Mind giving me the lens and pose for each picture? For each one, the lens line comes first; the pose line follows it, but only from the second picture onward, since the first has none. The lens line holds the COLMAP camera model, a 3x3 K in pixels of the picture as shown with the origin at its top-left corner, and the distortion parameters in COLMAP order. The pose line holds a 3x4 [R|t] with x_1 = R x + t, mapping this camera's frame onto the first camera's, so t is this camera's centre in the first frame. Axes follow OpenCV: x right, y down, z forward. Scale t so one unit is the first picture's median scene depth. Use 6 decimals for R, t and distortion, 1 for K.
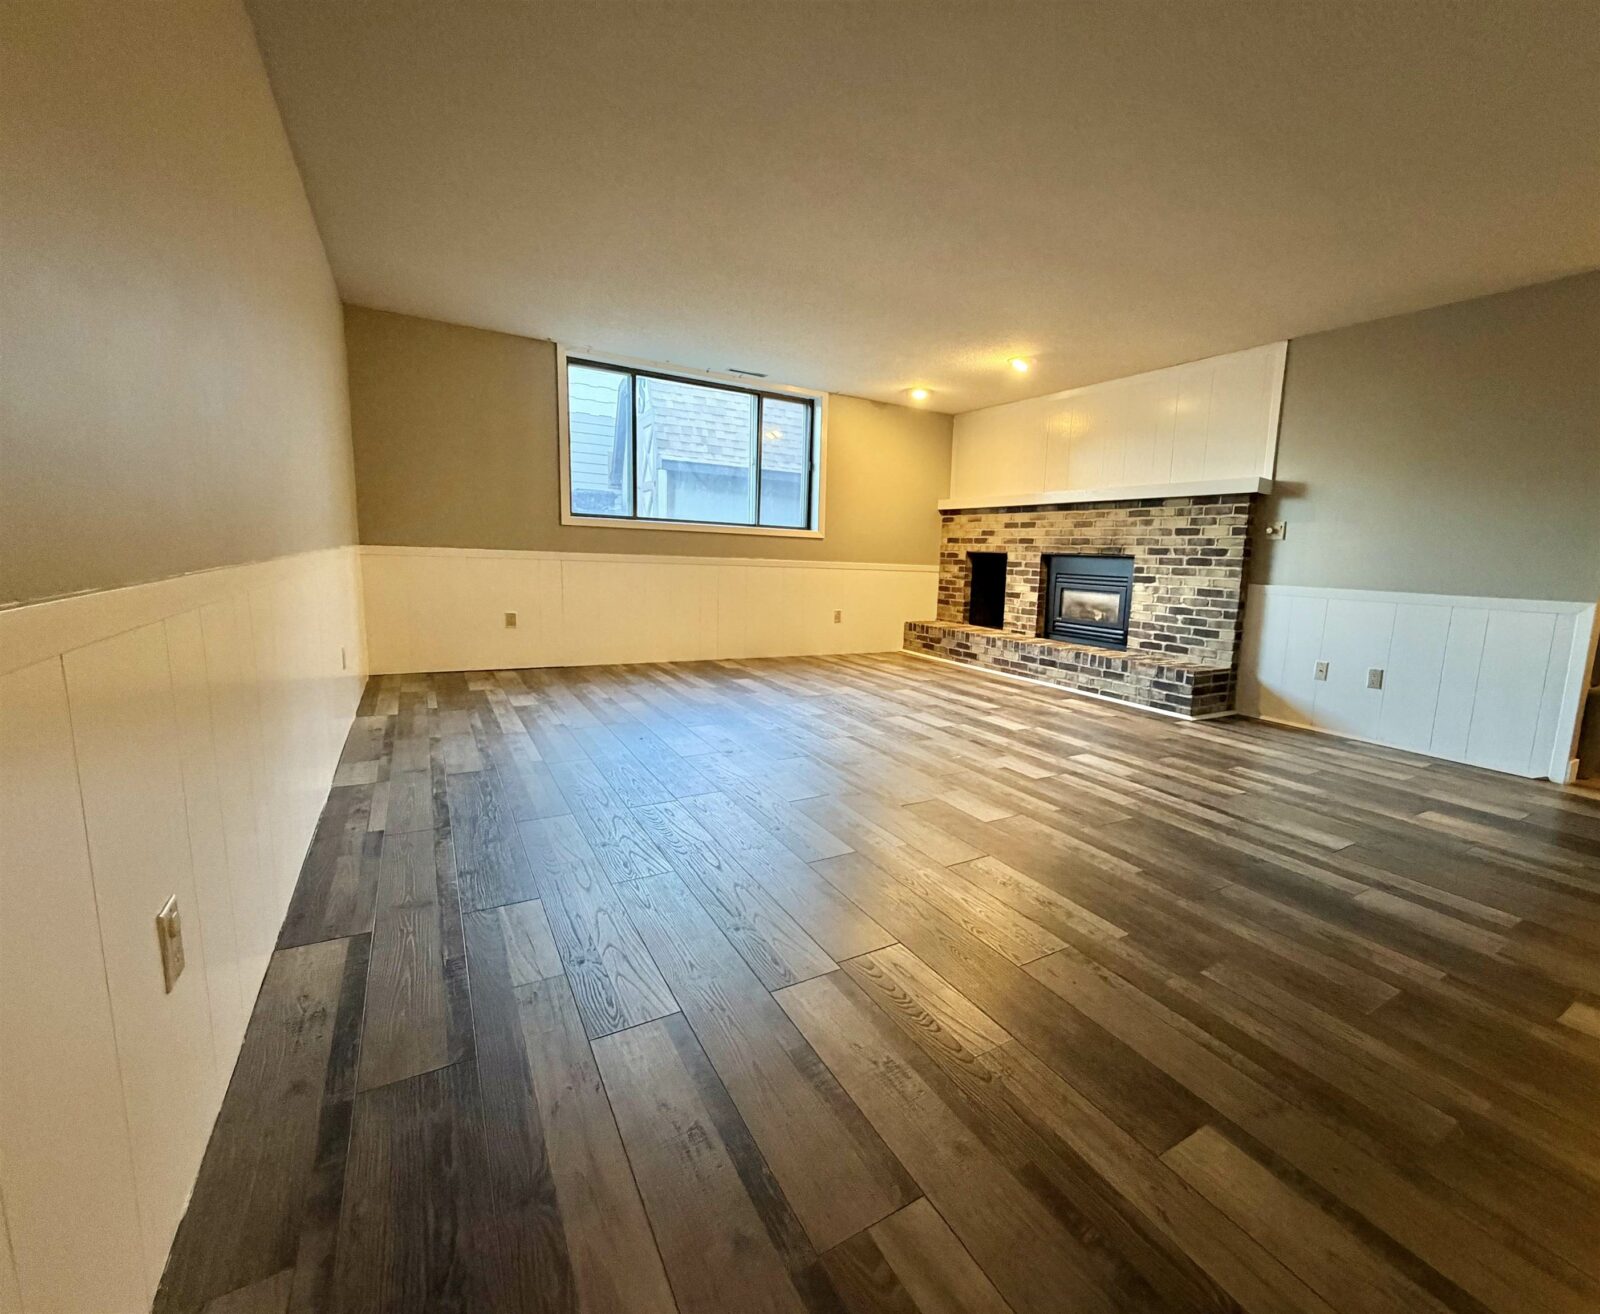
lens RADIAL K [[718.0, 0, 803.6], [0, 718.0, 661.0], [0, 0, 1]] dist [0.002547, 0.001351]
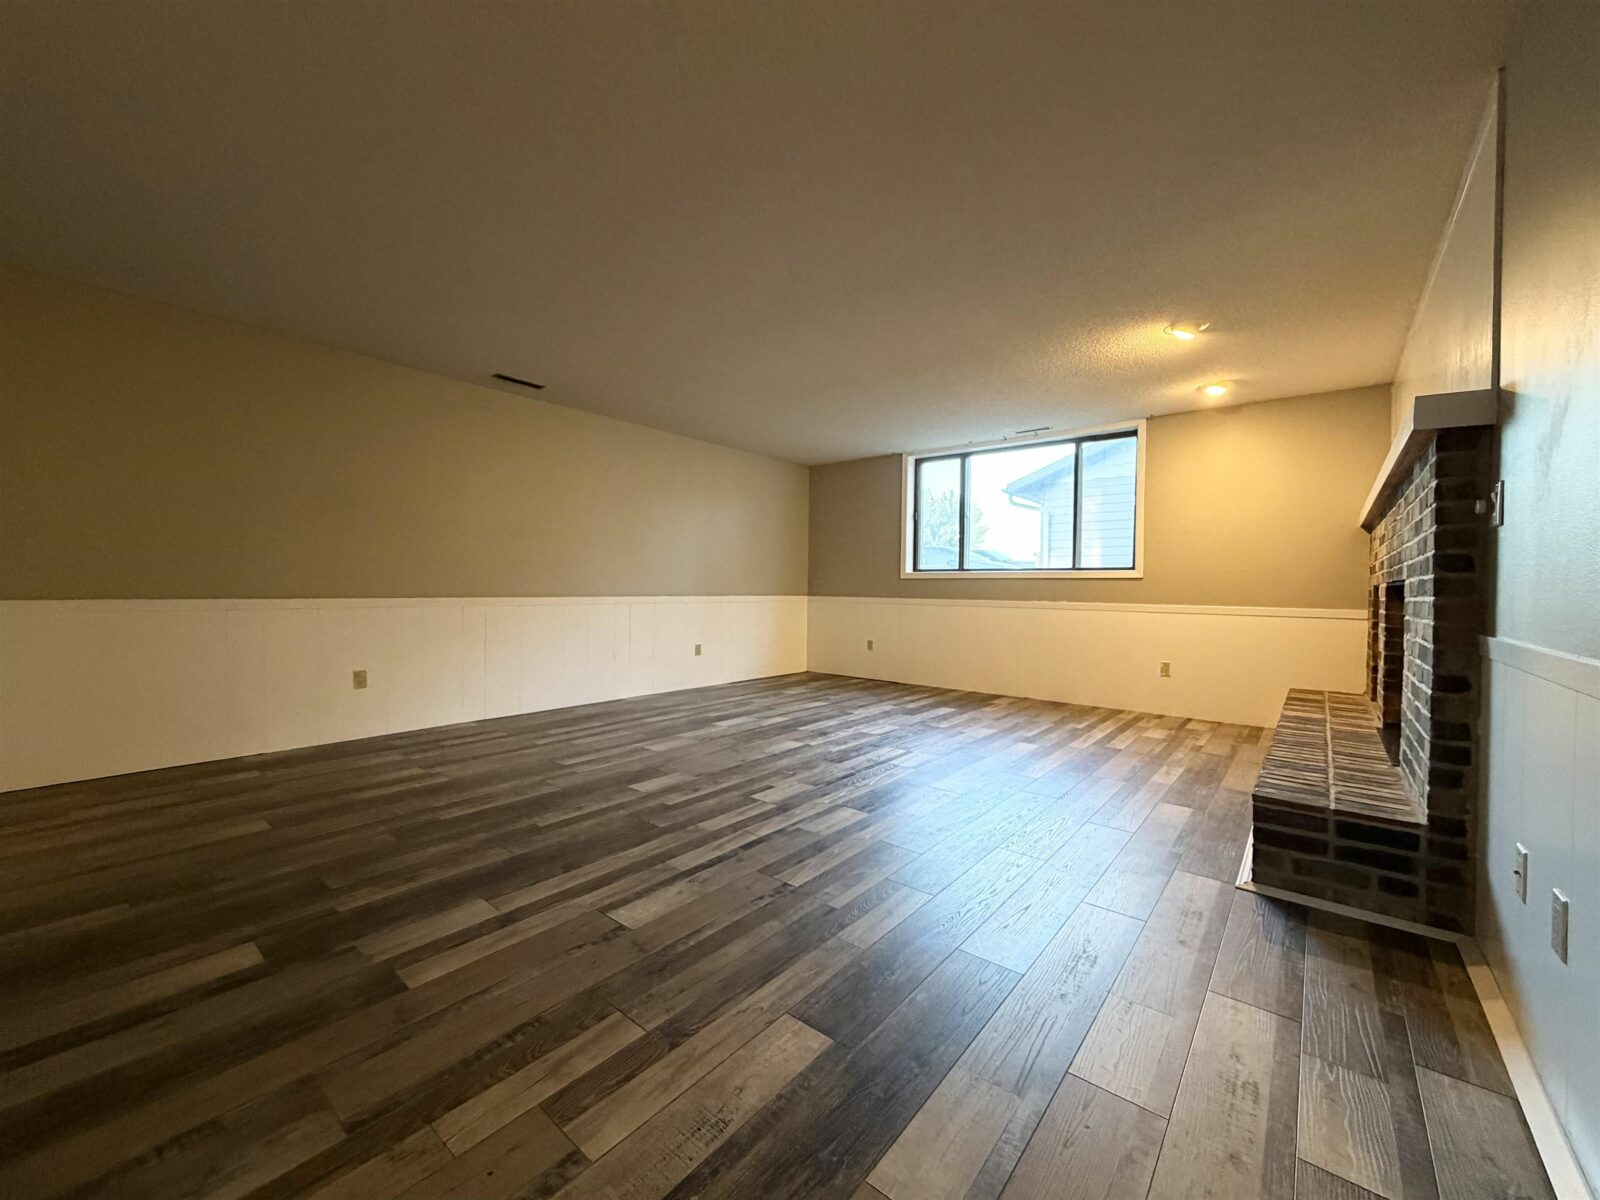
lens RADIAL K [[642.8, 0, 802.3], [0, 642.8, 598.8], [0, 0, 1]] dist [-0.001465, -0.000268]
pose [[0.321360, -0.020800, -0.946729, 1.252300], [-0.146734, 0.986590, -0.071484, -0.059766], [0.935520, 0.161889, 0.313998, 0.761769]]
